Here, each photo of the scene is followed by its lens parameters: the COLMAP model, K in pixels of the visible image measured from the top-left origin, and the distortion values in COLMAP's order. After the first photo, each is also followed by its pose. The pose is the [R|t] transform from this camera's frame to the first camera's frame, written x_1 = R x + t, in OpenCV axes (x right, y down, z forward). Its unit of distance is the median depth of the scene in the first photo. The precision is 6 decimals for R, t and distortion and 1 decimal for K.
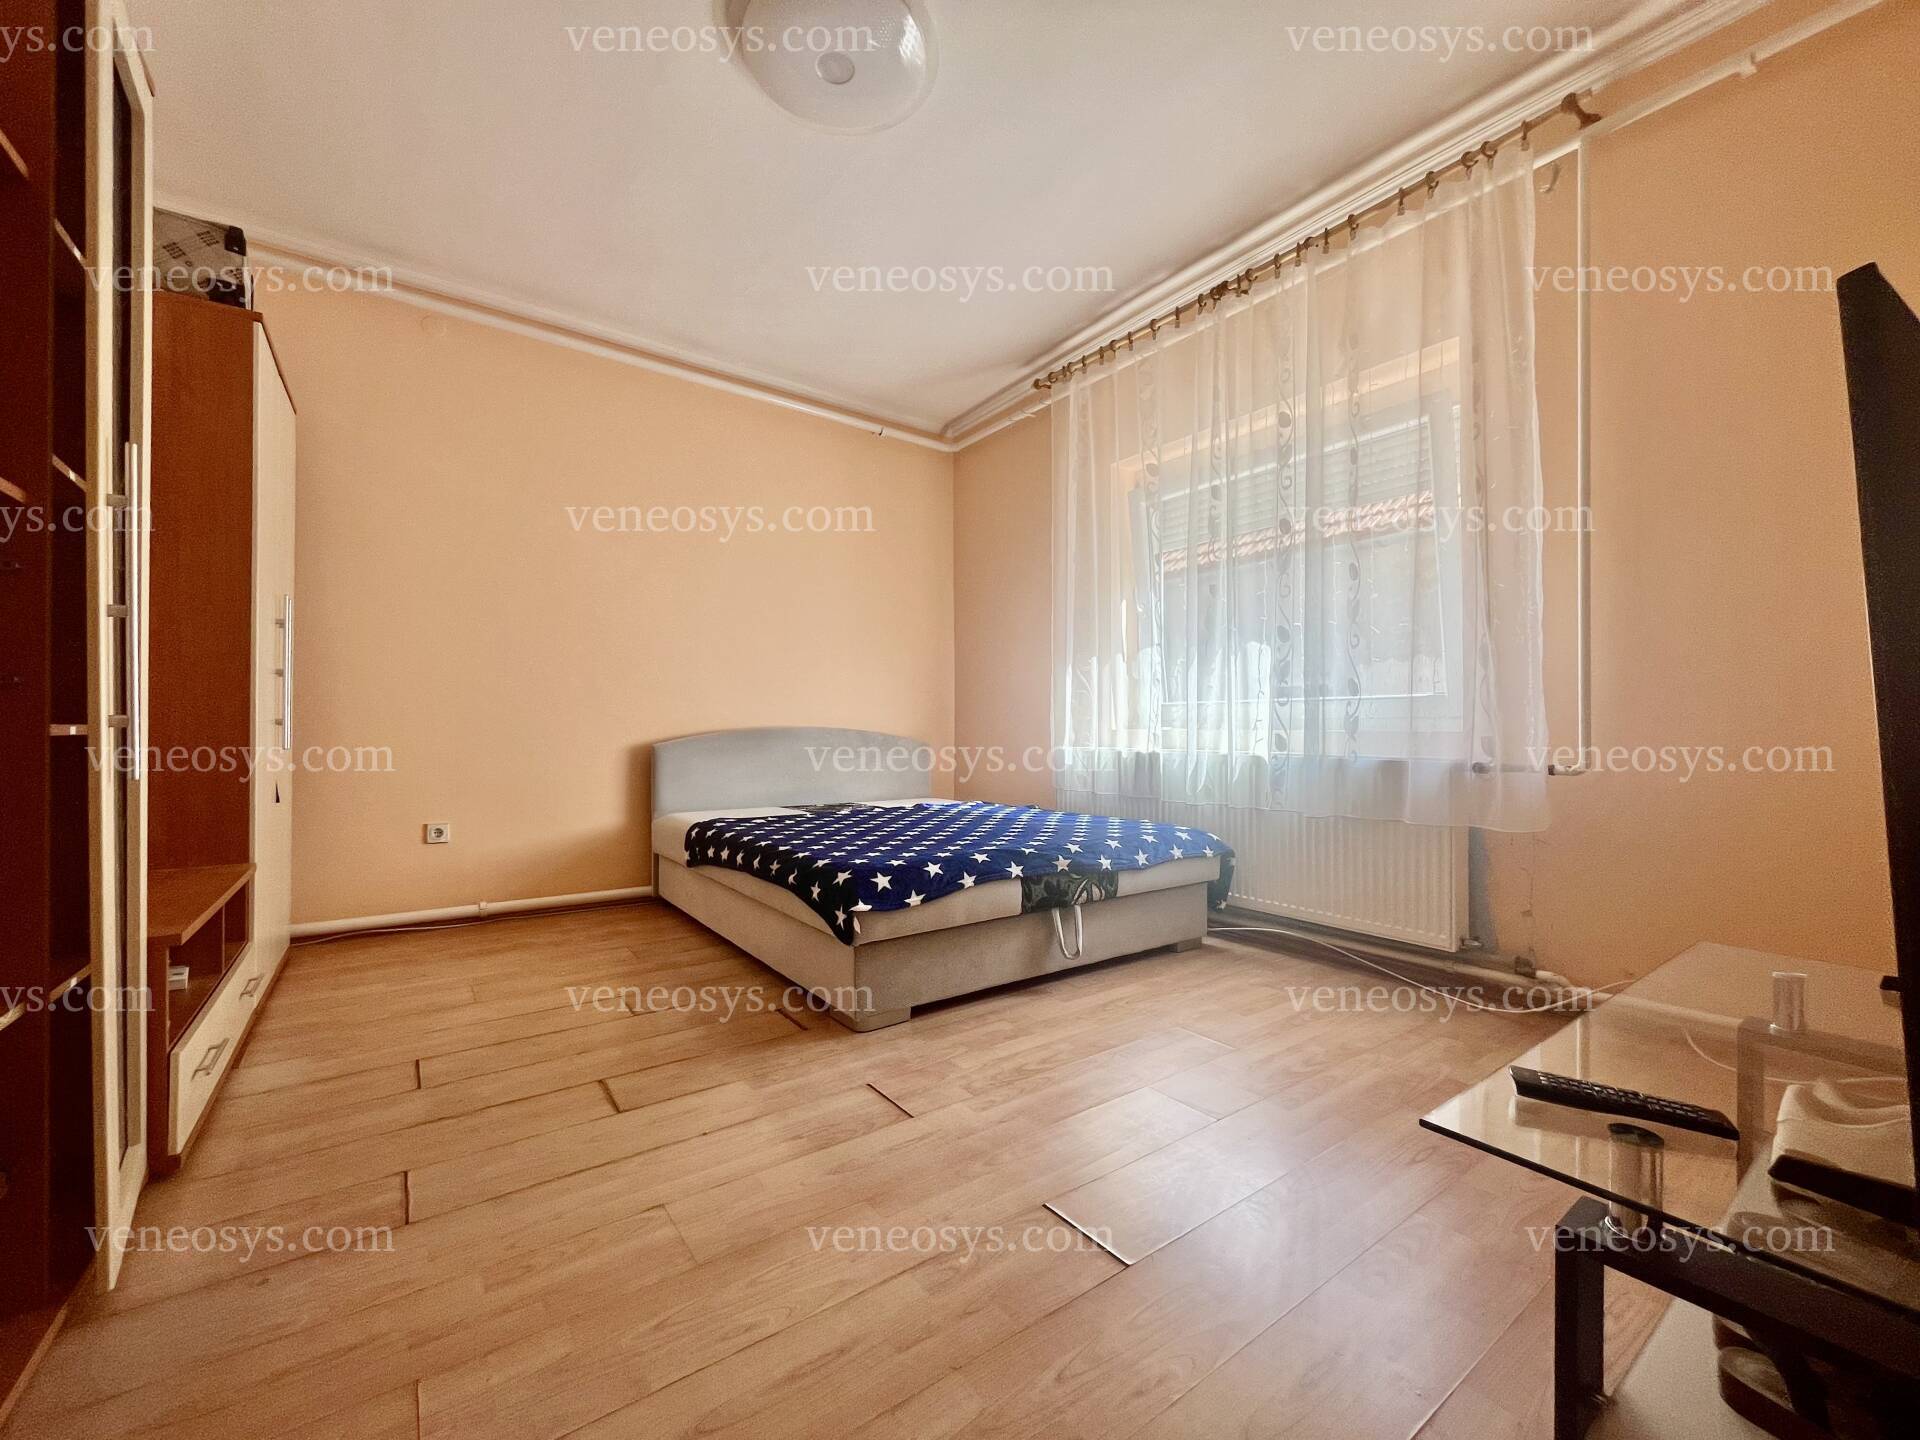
lens RADIAL K [[776.4, 0, 948.5], [0, 776.4, 720.7], [0, 0, 1]] dist [-0.002097, -0.000425]
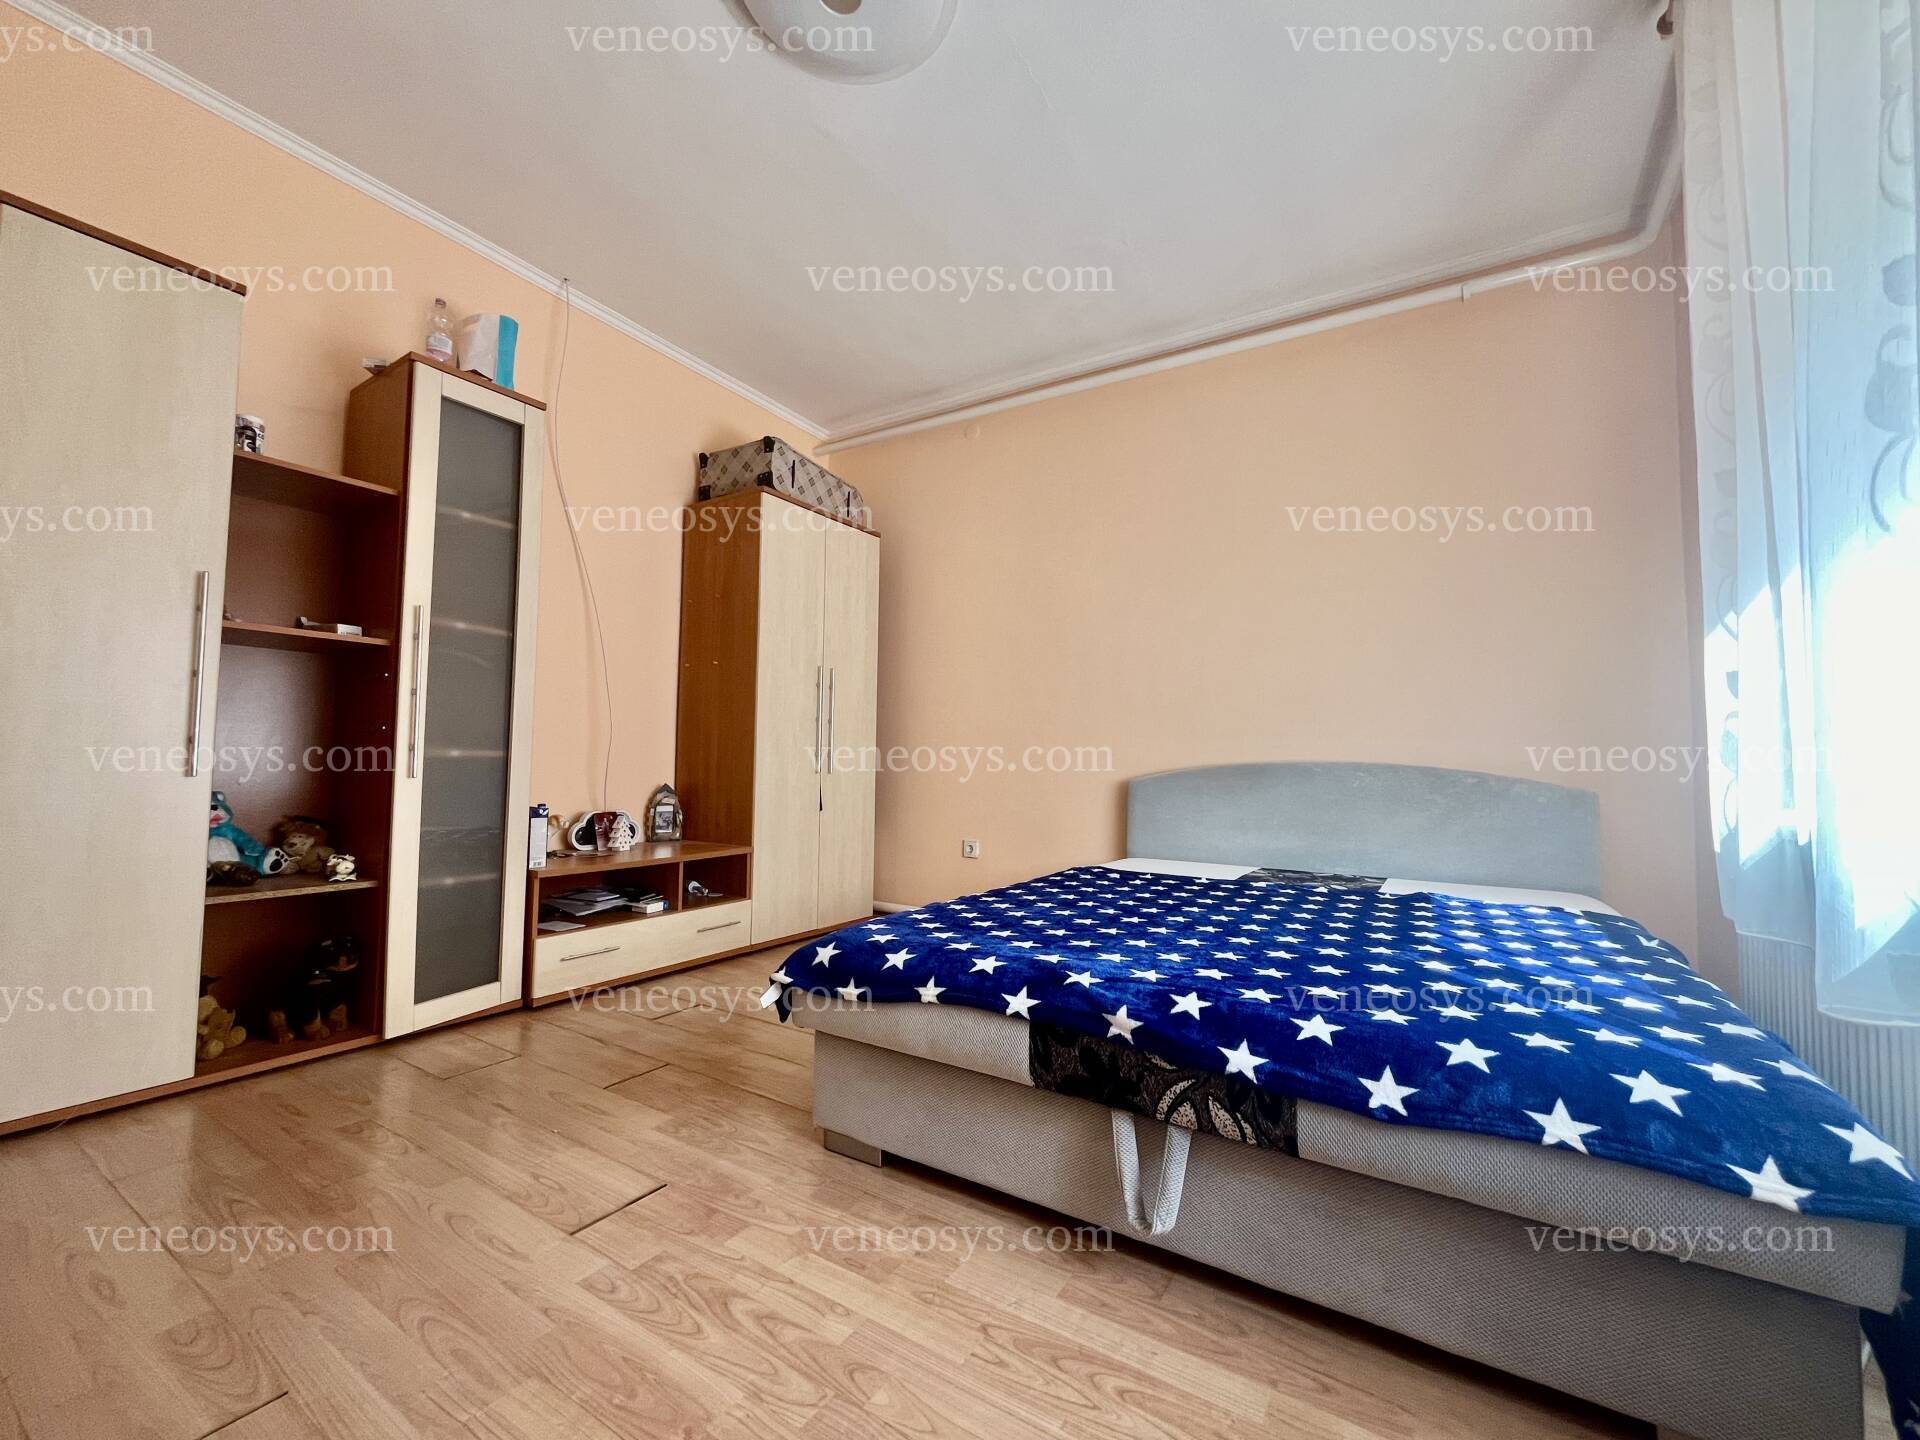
lens RADIAL K [[776.4, 0, 954.0], [0, 776.4, 714.2], [0, 0, 1]] dist [-0.002097, -0.000425]
pose [[0.372481, -0.053288, -0.926509, 0.602896], [-0.003490, 0.998263, -0.058818, 0.014145], [0.928033, 0.025142, 0.371648, 0.731754]]
